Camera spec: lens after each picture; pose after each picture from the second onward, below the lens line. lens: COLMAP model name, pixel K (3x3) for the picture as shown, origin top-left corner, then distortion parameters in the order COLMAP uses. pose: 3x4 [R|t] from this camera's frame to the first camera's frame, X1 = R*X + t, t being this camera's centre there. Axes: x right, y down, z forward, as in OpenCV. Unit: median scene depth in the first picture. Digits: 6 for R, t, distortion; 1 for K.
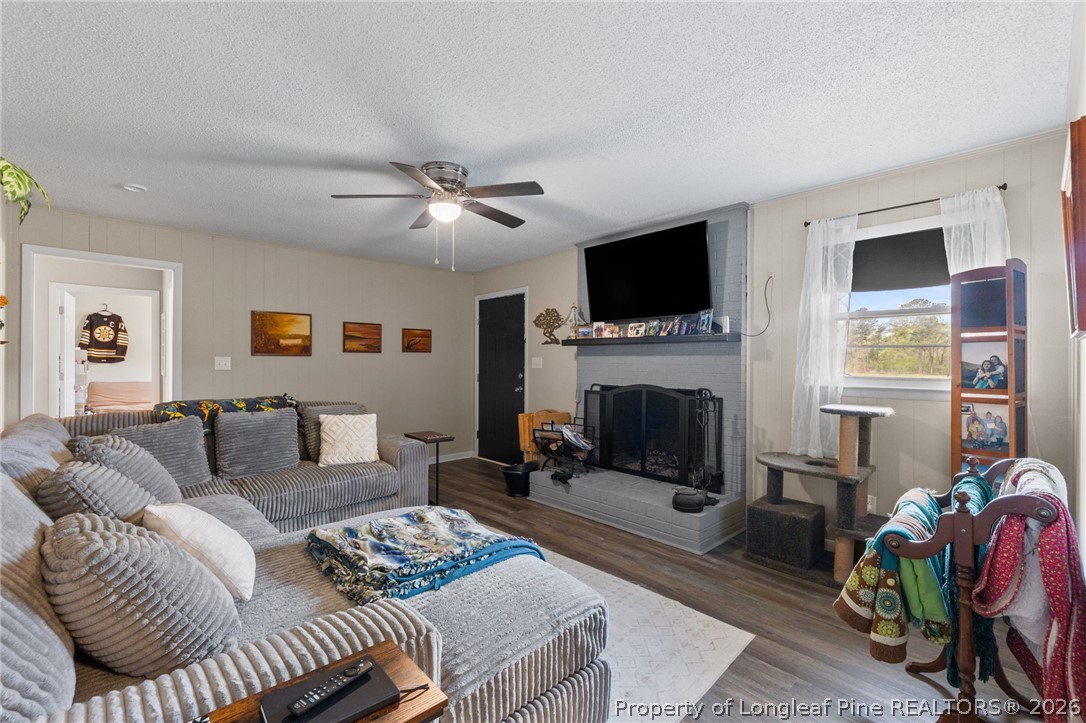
lens RADIAL K [[457.9, 0, 543.0], [0, 457.9, 361.5], [0, 0, 1]] dist [0.000721, -0.000069]
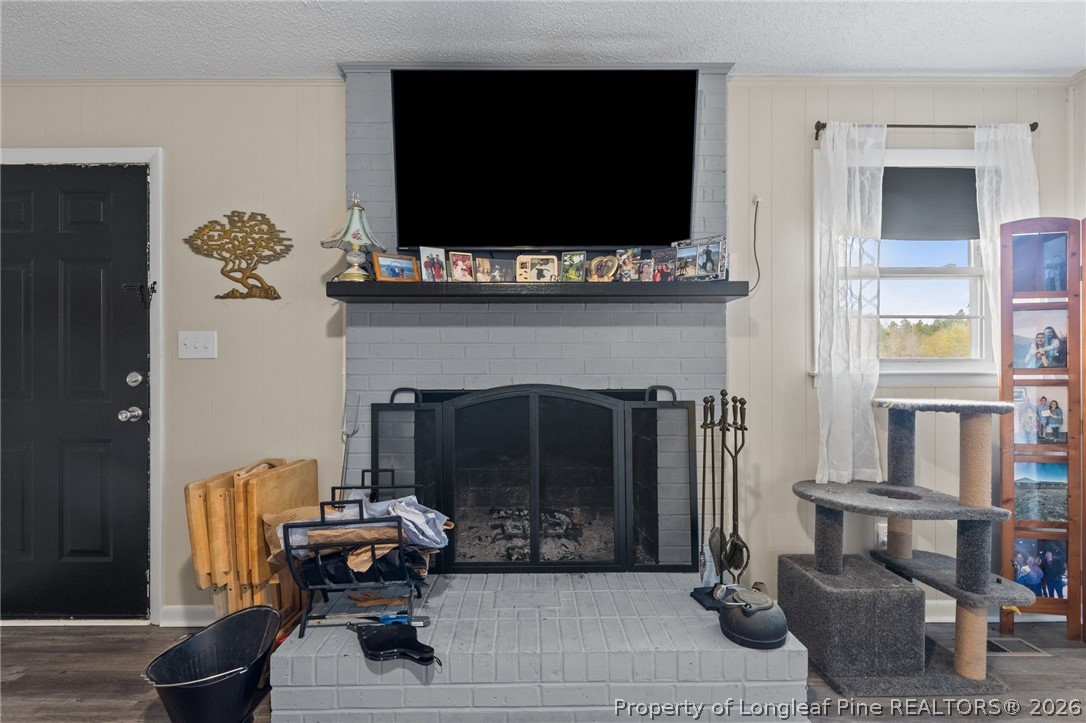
lens RADIAL K [[515.2, 0, 542.9], [0, 515.2, 364.1], [0, 0, 1]] dist [-0.000172, -0.000028]
pose [[0.681409, -0.001332, 0.731901, -0.181044], [0.005871, 0.999976, -0.003646, 0.031160], [-0.731879, 0.006781, 0.681401, 0.625862]]
